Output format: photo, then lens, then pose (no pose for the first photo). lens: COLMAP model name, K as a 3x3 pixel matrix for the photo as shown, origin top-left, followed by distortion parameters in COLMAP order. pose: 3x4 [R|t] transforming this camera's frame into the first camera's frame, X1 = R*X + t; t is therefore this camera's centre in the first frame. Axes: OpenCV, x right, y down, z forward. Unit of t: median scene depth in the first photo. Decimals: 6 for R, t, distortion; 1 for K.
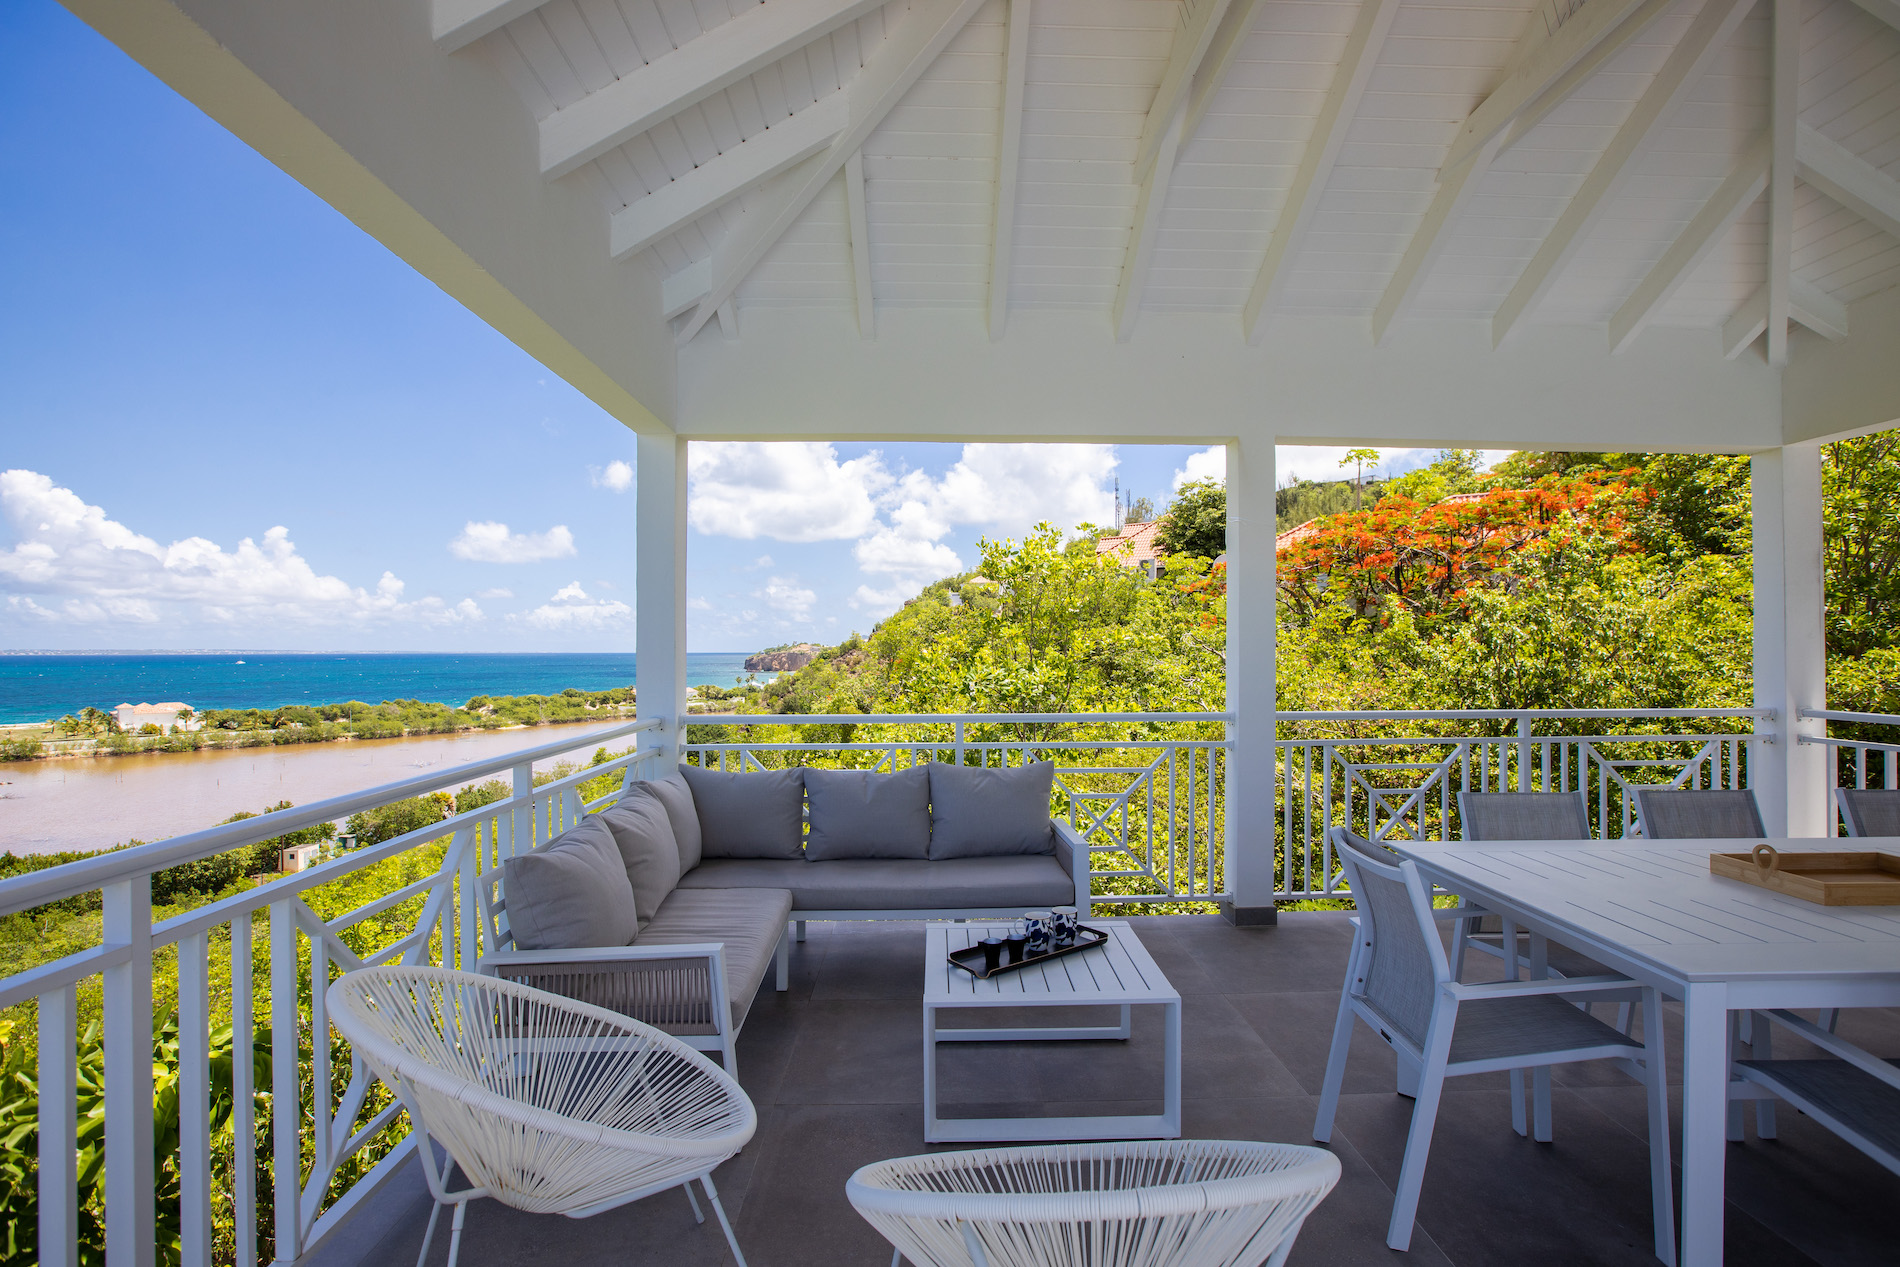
lens RADIAL K [[926.8, 0, 945.6], [0, 926.8, 650.7], [0, 0, 1]] dist [-0.010393, 0.009554]
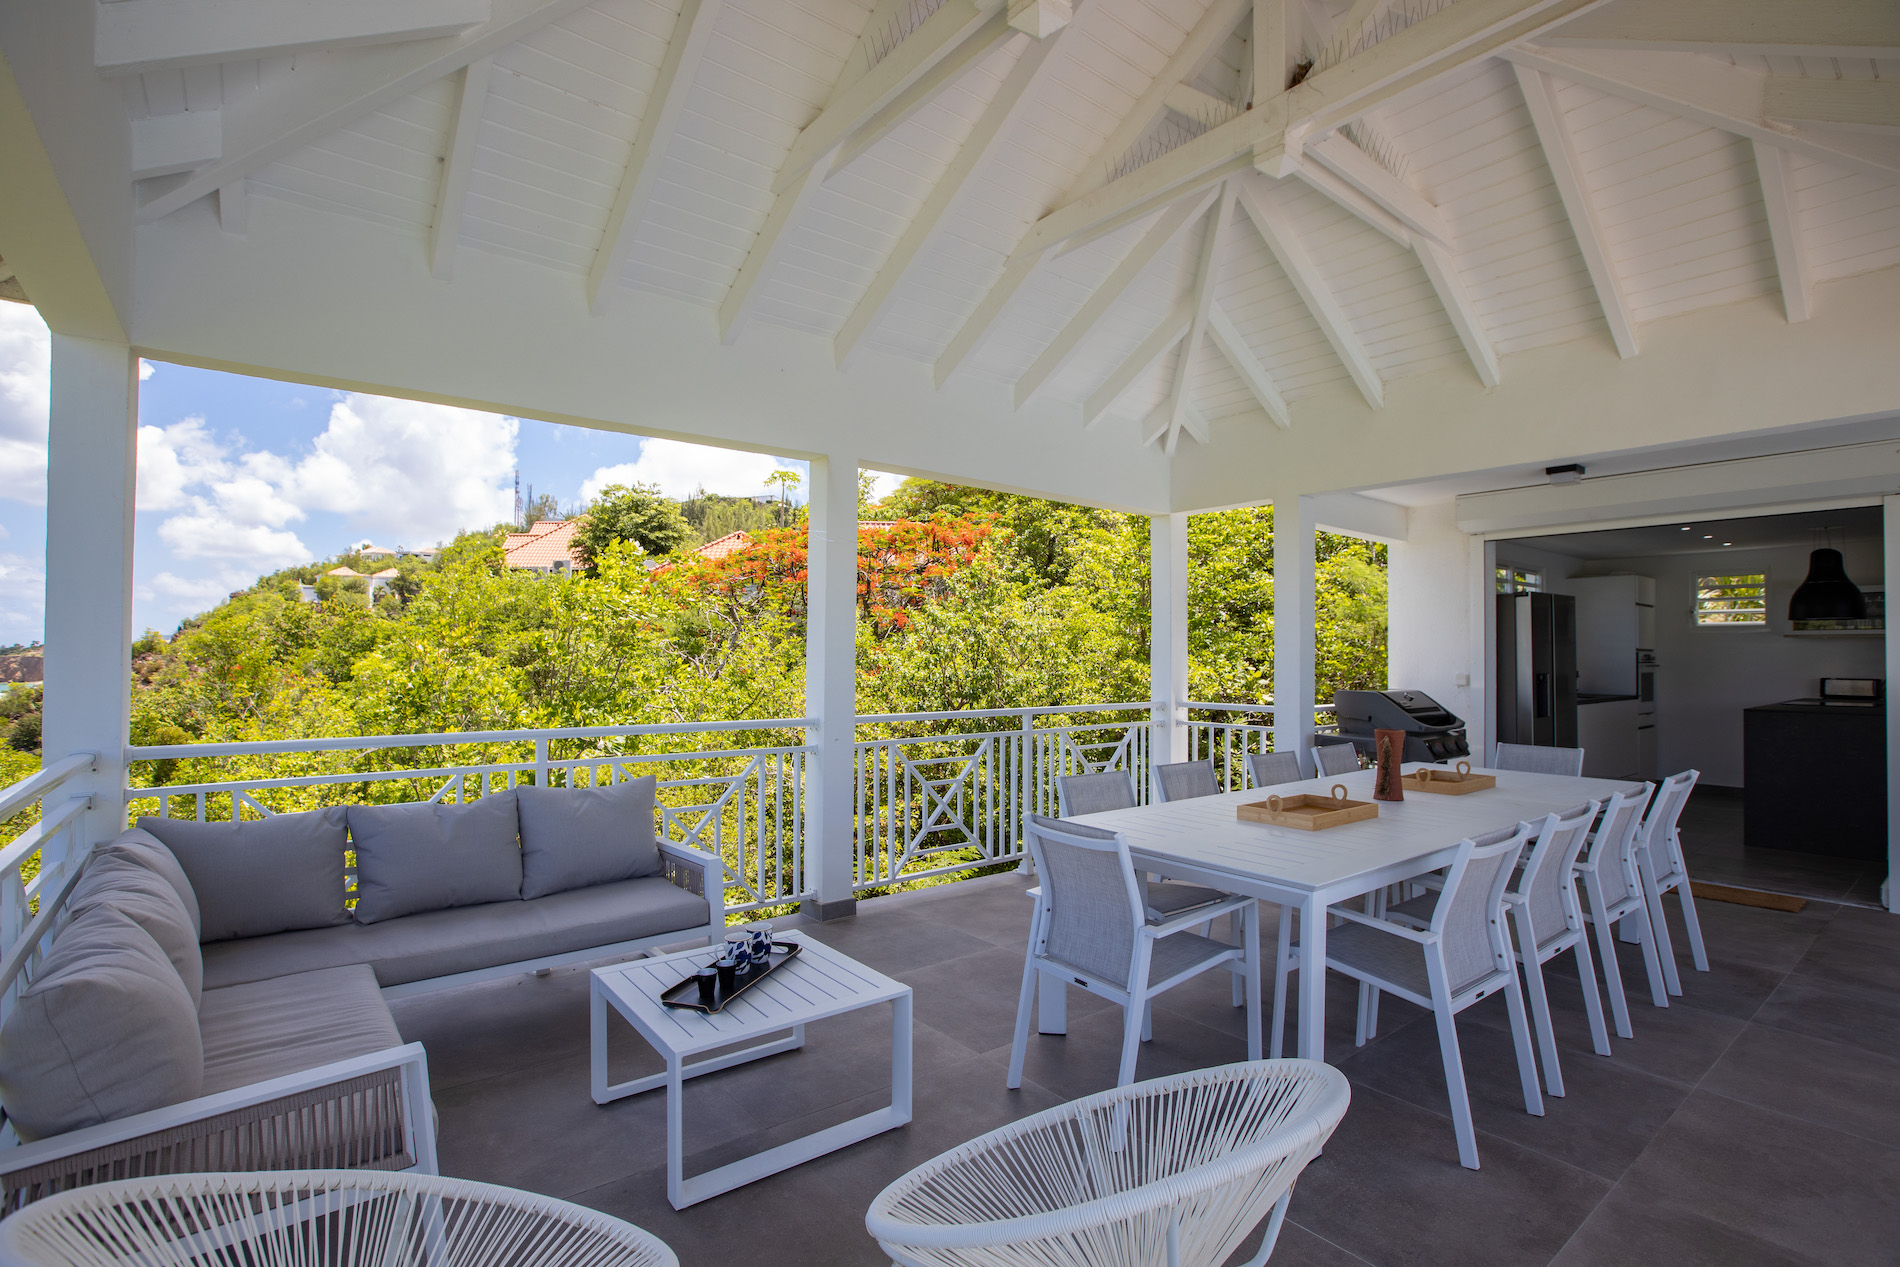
lens RADIAL K [[926.8, 0, 954.0], [0, 926.8, 646.7], [0, 0, 1]] dist [-0.010393, 0.009554]
pose [[0.806635, 0.011320, 0.590941, -0.197158], [-0.004402, 0.999904, -0.013145, 0.000215], [-0.591033, 0.008002, 0.806607, 0.069733]]
